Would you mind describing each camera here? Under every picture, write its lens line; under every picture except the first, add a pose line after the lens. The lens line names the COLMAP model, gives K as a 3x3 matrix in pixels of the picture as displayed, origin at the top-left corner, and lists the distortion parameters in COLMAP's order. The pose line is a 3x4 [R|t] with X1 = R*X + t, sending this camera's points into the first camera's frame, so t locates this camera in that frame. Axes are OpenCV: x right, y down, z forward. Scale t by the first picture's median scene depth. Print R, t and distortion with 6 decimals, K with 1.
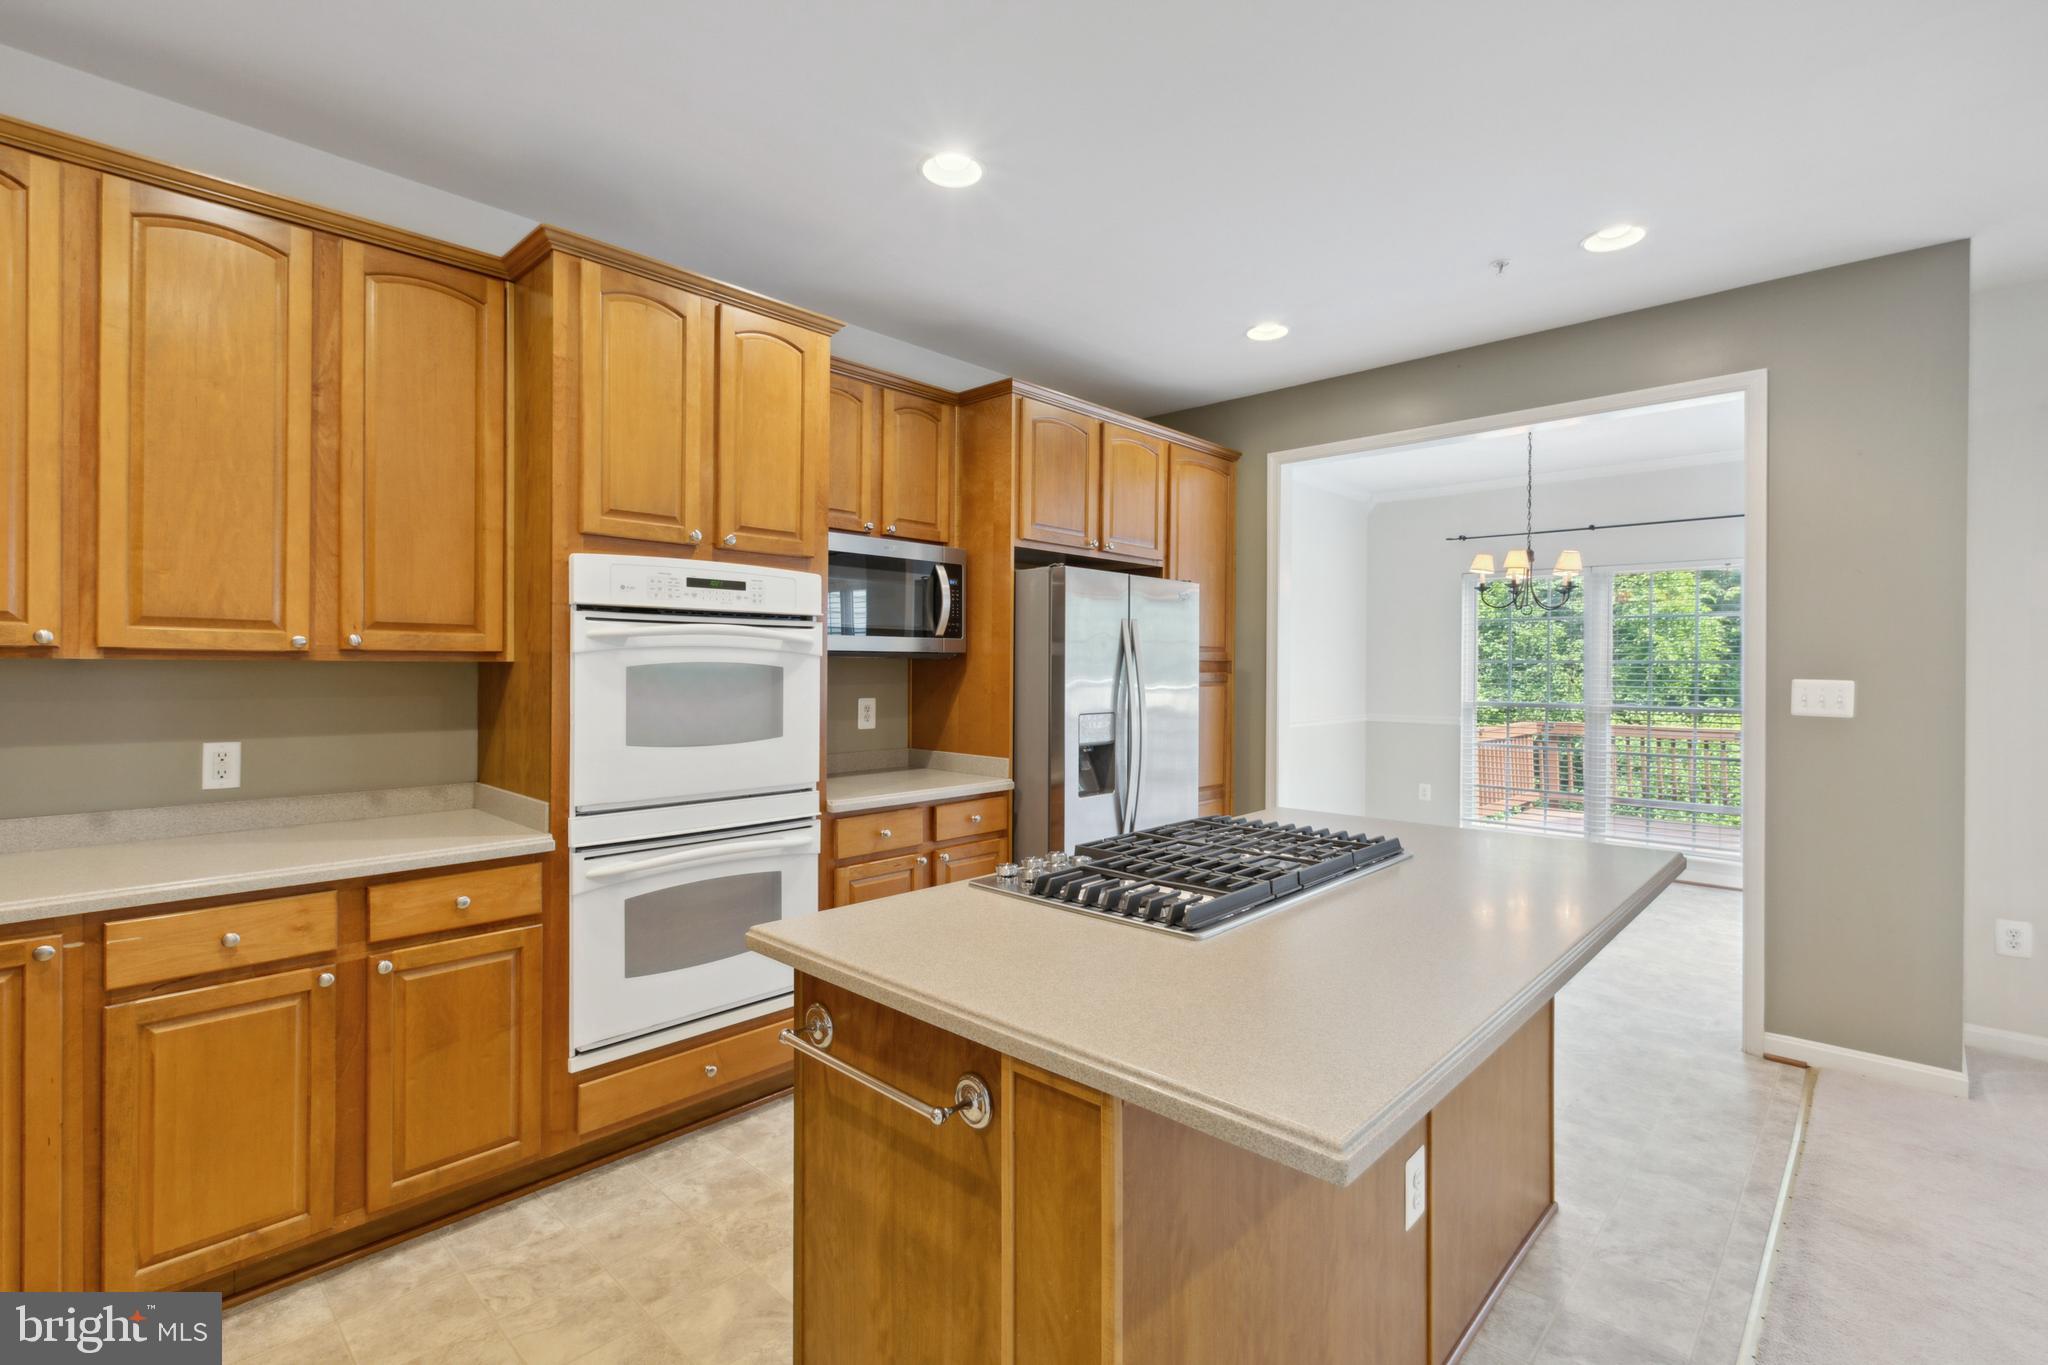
lens RADIAL K [[932.5, 0, 1023.7], [0, 932.5, 676.3], [0, 0, 1]] dist [0.003787, 0.000686]
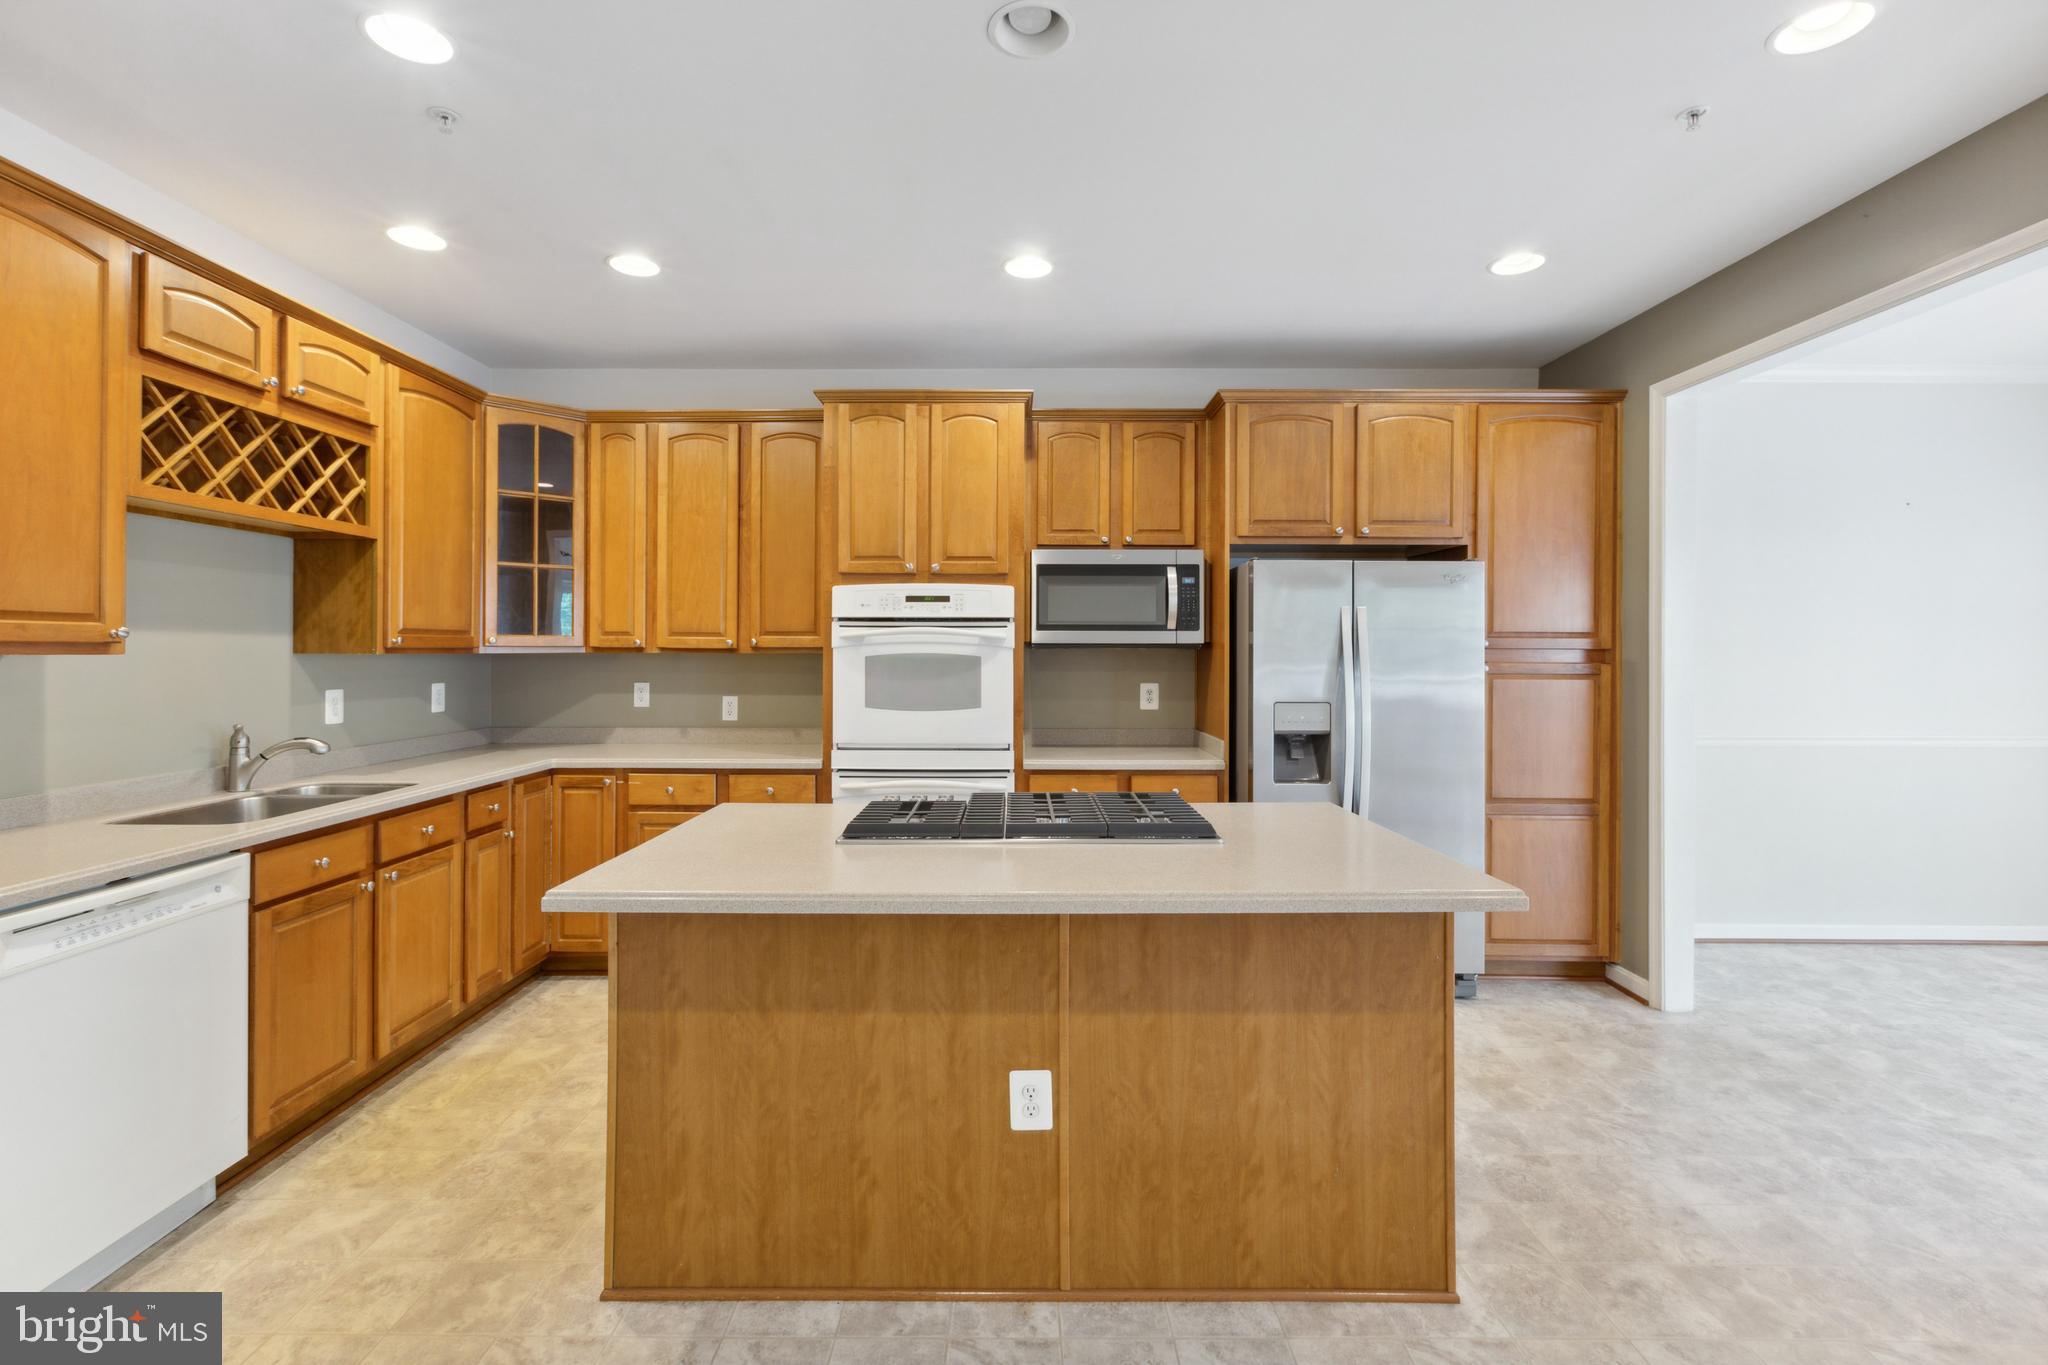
lens RADIAL K [[932.7, 0, 1024.7], [0, 932.7, 668.7], [0, 0, 1]] dist [-0.000851, 0.000094]
pose [[0.682221, 0.008421, -0.731097, 0.811769], [-0.007155, 0.999963, 0.004841, 0.000921], [0.731111, 0.001928, 0.682256, 0.125258]]
